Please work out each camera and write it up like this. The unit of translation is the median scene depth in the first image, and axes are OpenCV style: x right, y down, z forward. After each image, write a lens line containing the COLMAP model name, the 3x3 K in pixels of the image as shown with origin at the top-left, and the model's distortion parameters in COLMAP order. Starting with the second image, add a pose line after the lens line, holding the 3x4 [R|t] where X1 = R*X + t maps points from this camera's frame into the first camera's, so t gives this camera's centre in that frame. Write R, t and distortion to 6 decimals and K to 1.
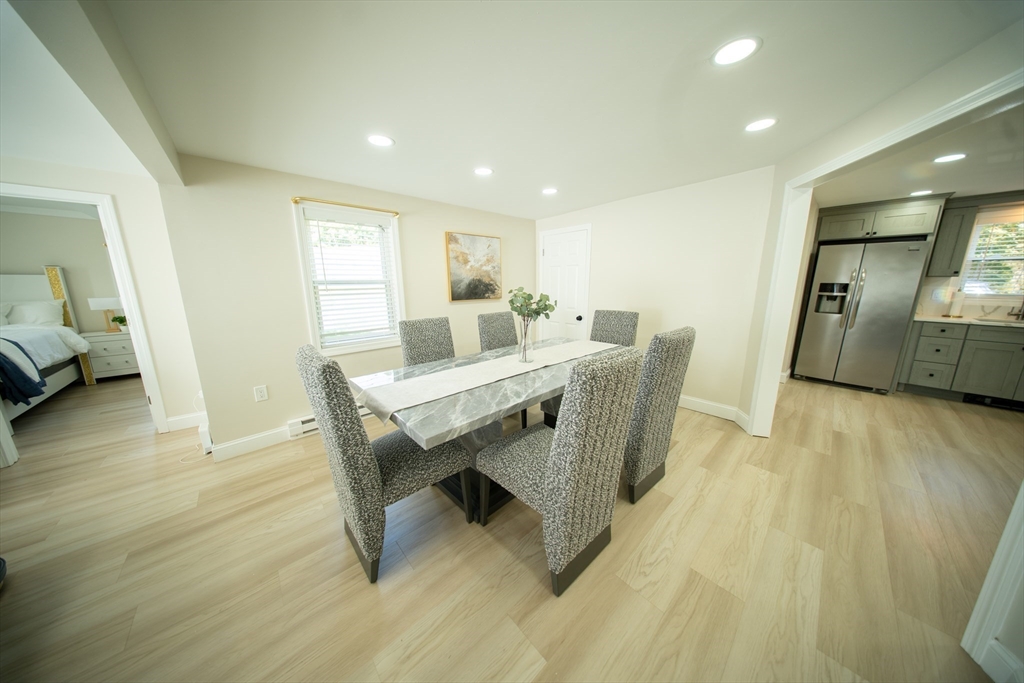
lens RADIAL K [[299.4, 0, 509.5], [0, 299.4, 340.0], [0, 0, 1]] dist [-0.006448, -0.000153]
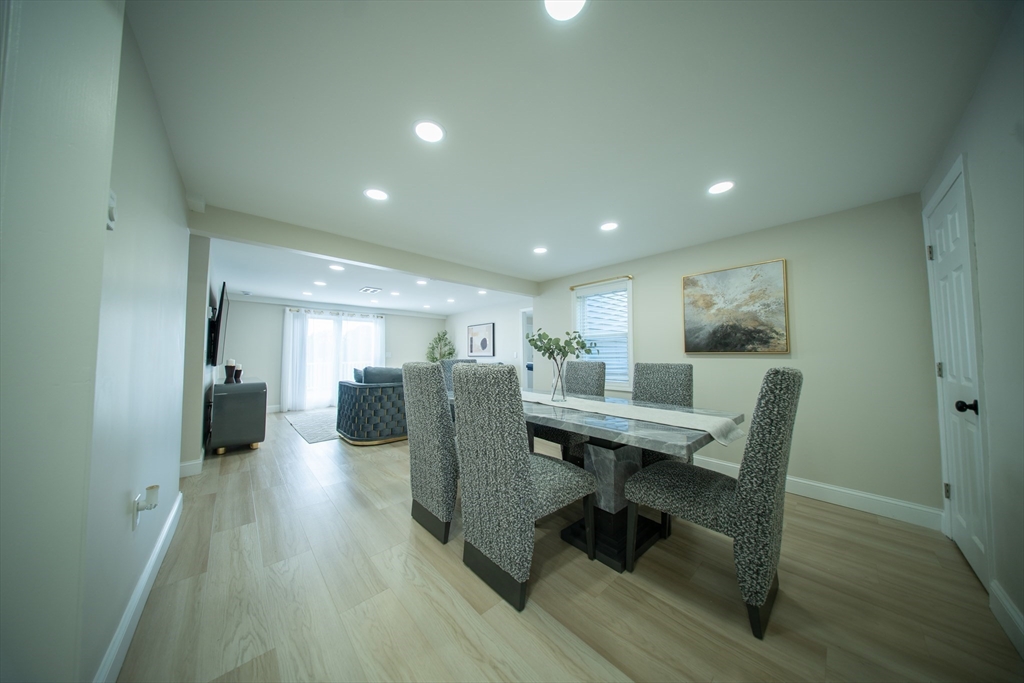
lens RADIAL K [[299.4, 0, 509.5], [0, 299.4, 340.0], [0, 0, 1]] dist [-0.006448, -0.000153]
pose [[0.005985, -0.042016, -0.999099, 0.643146], [-0.188959, 0.981070, -0.042390, -0.033623], [0.981967, 0.189043, -0.002068, 0.486258]]
